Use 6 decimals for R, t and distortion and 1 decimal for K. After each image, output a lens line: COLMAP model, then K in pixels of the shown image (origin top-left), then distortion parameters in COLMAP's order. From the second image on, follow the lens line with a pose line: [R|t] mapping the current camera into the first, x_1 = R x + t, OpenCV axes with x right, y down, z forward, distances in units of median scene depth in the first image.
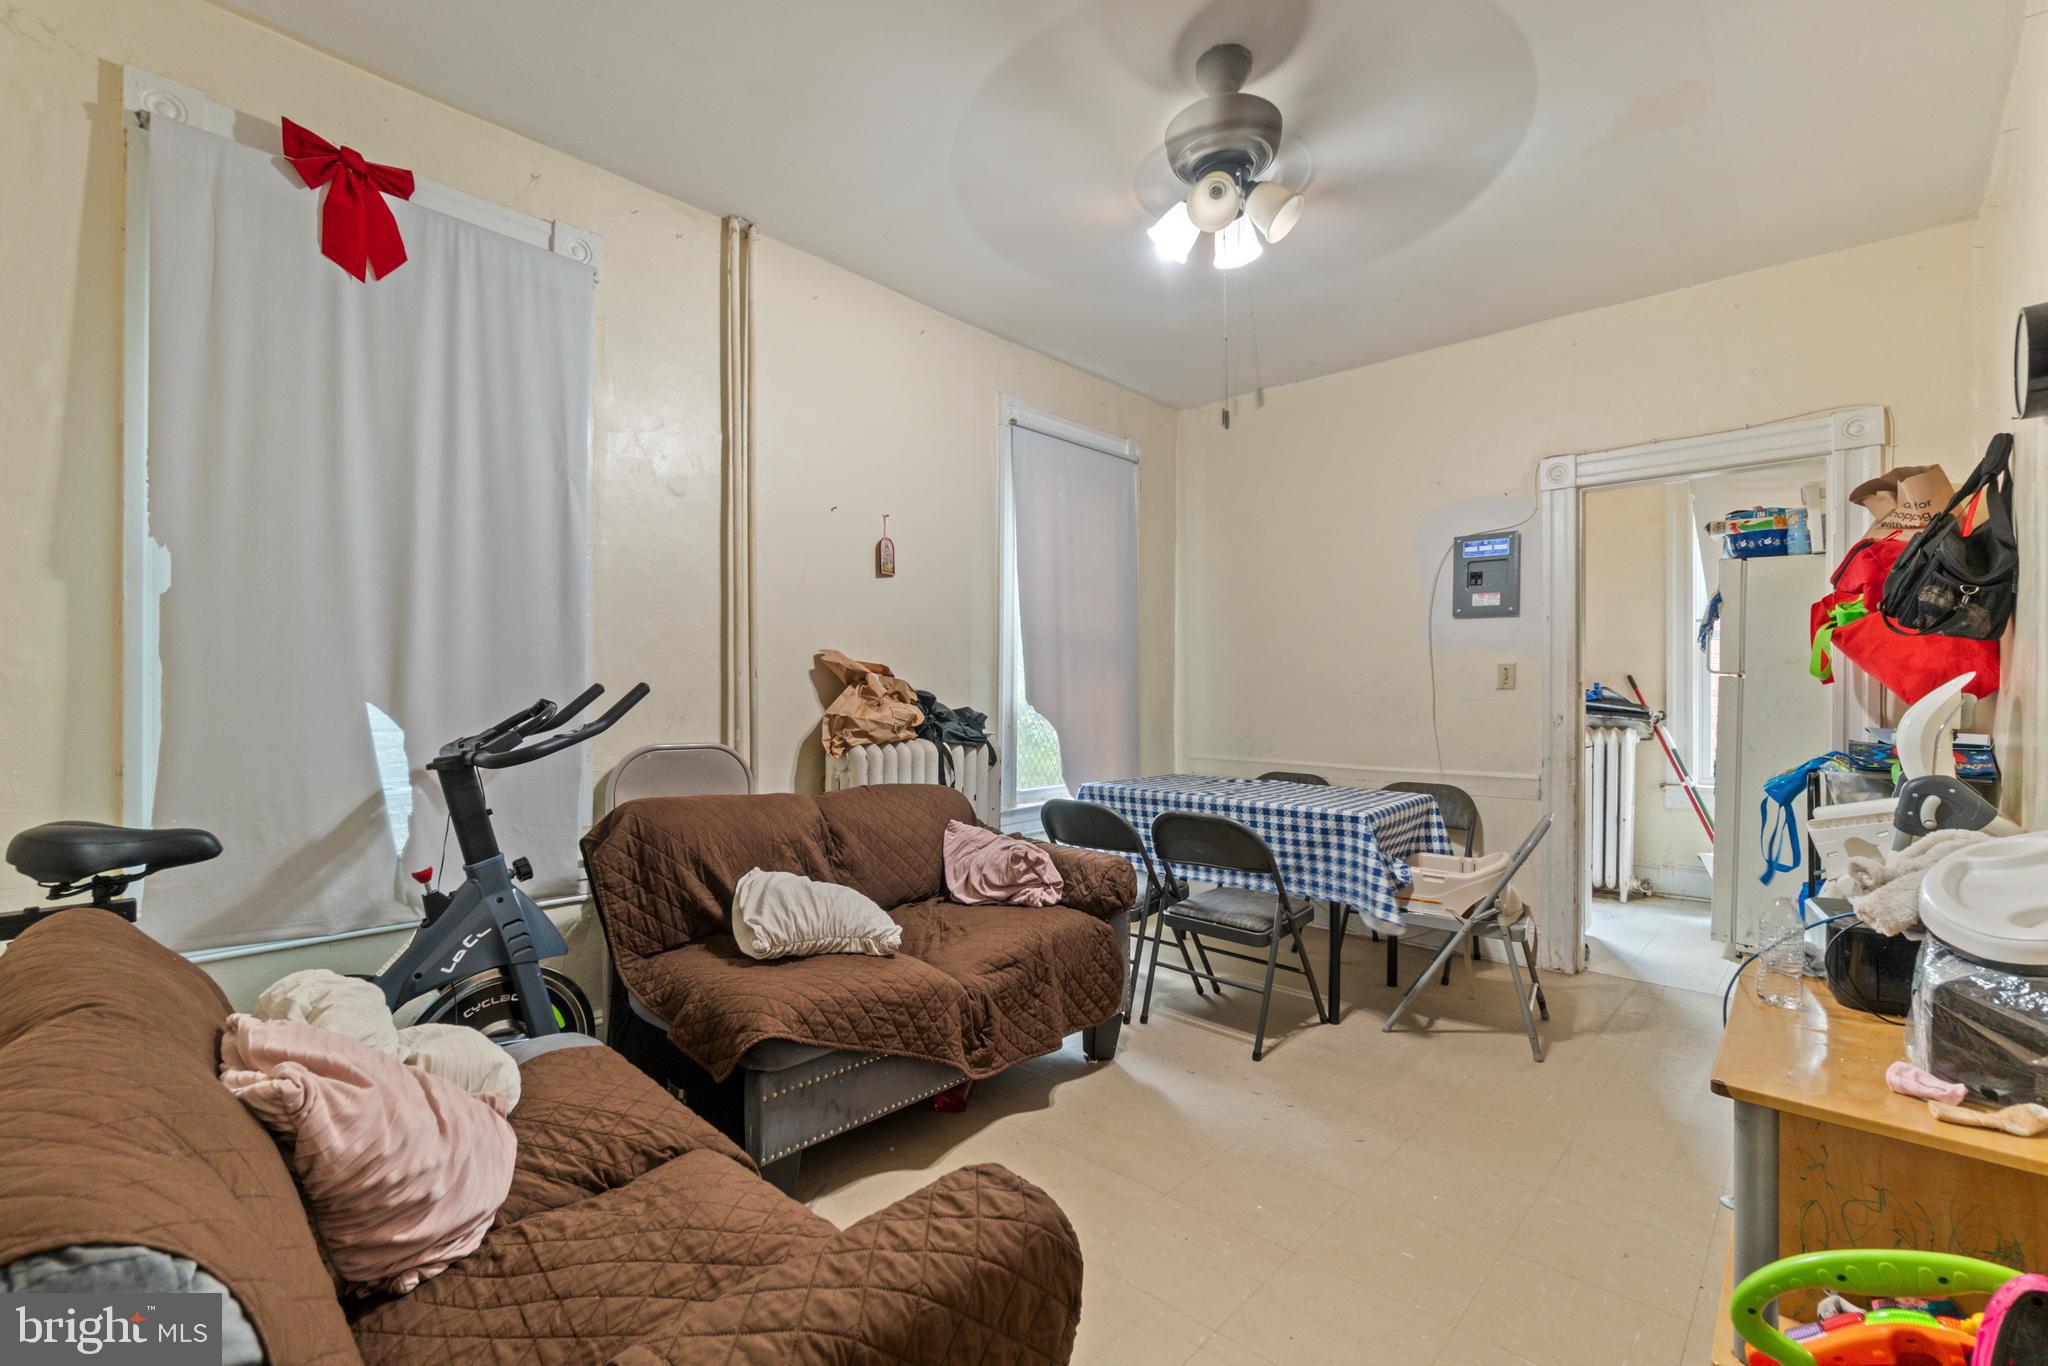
lens RADIAL K [[890.0, 0, 1028.3], [0, 890.0, 685.5], [0, 0, 1]] dist [-0.000358, -0.000030]
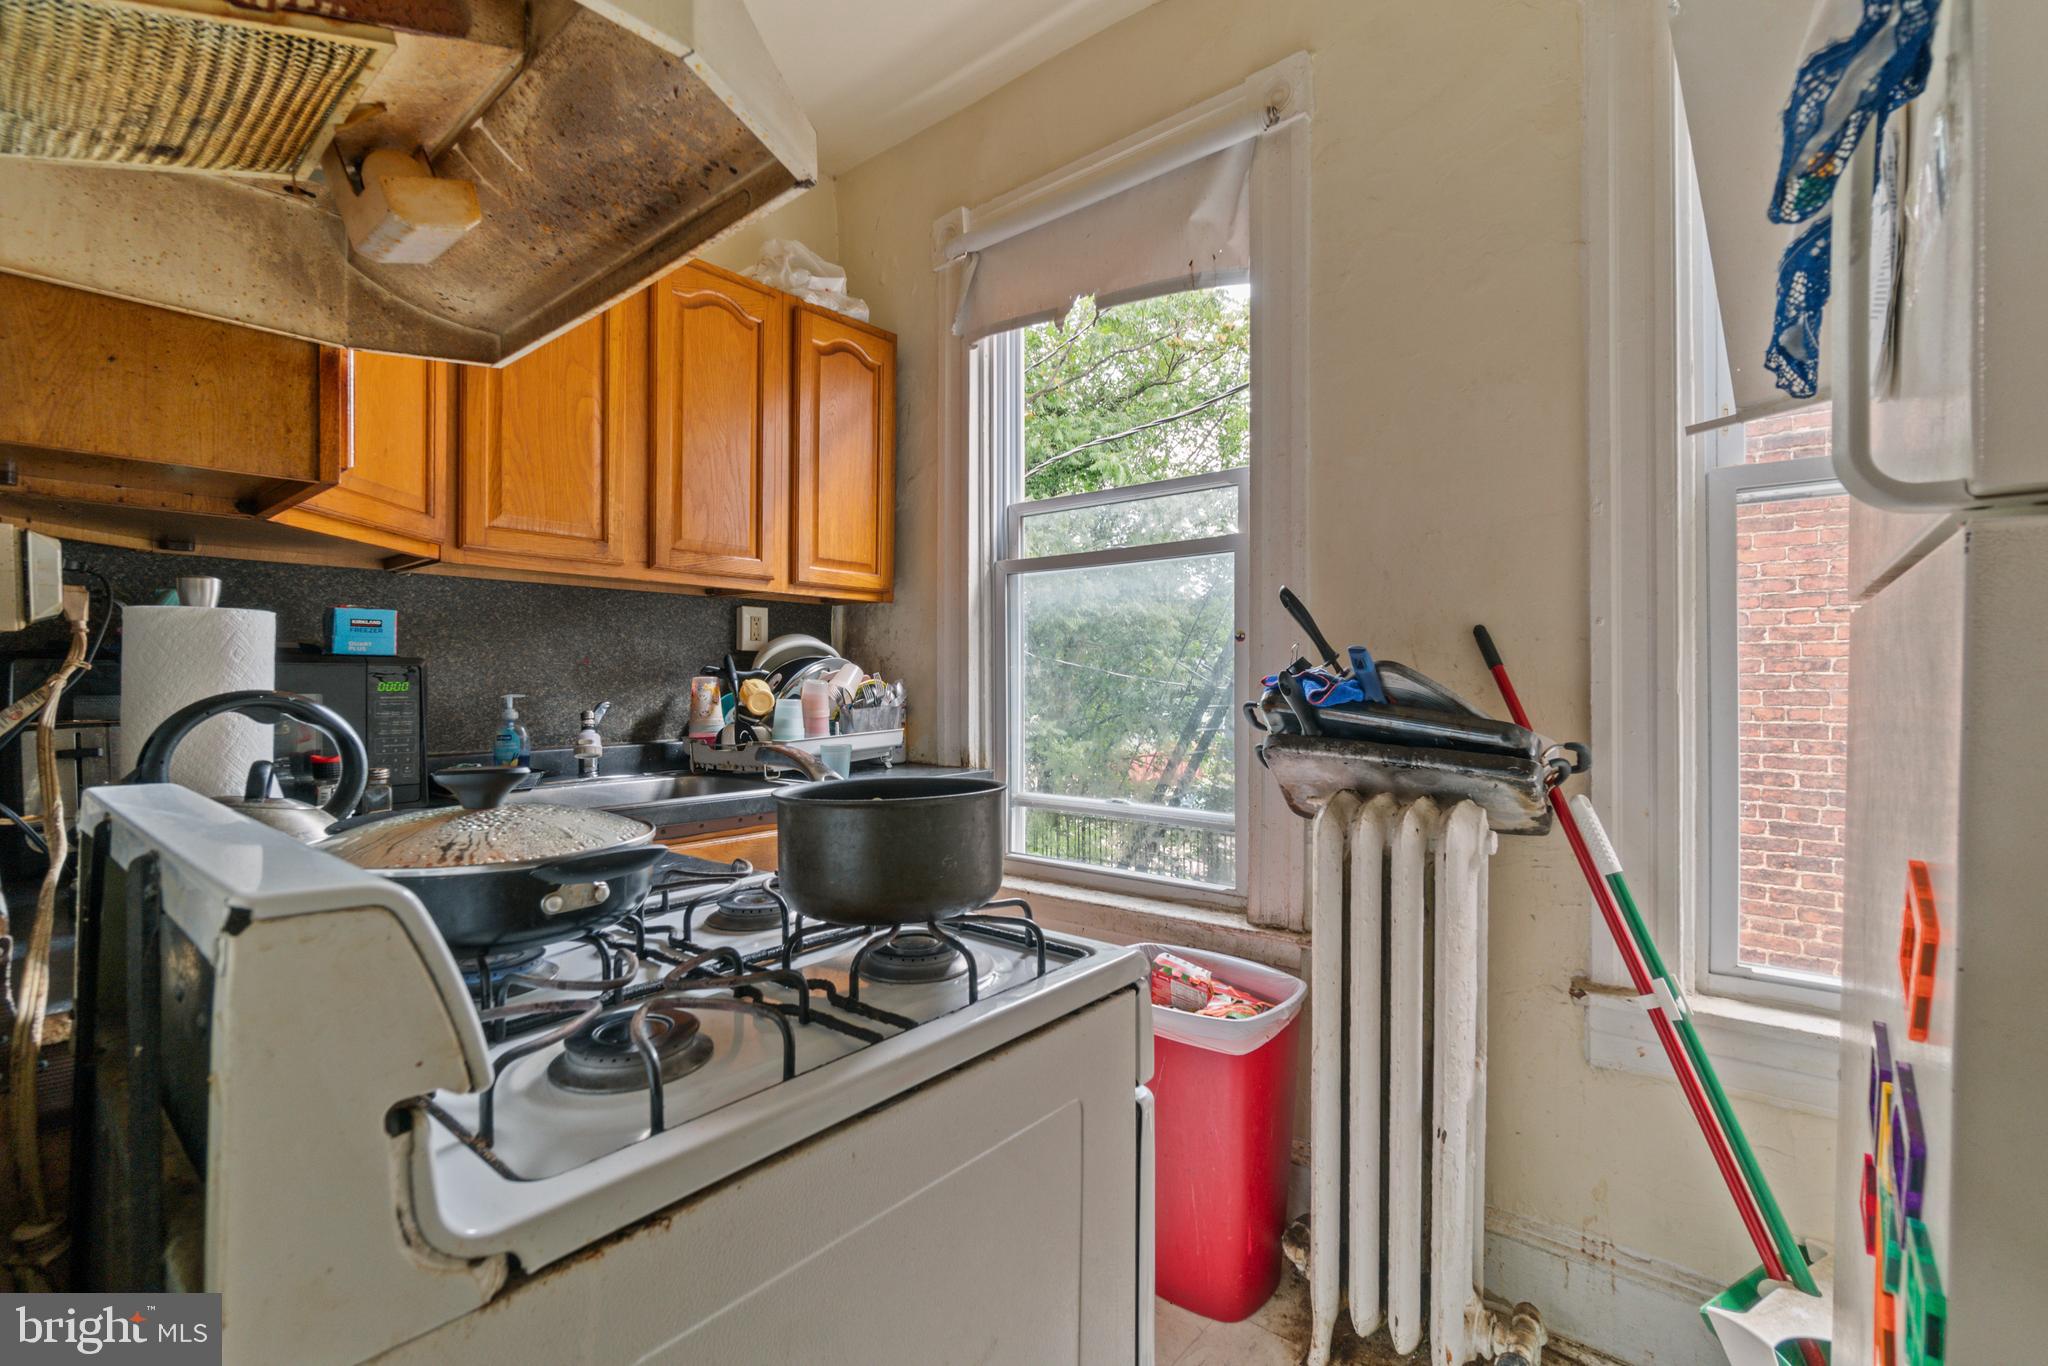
lens RADIAL K [[890.0, 0, 1020.2], [0, 890.0, 681.1], [0, 0, 1]] dist [-0.000358, -0.000030]
pose [[0.999438, 0.000370, 0.033529, 0.516947], [-0.000285, 0.999997, -0.002547, 0.009090], [-0.033530, 0.002536, 0.999435, 0.709508]]
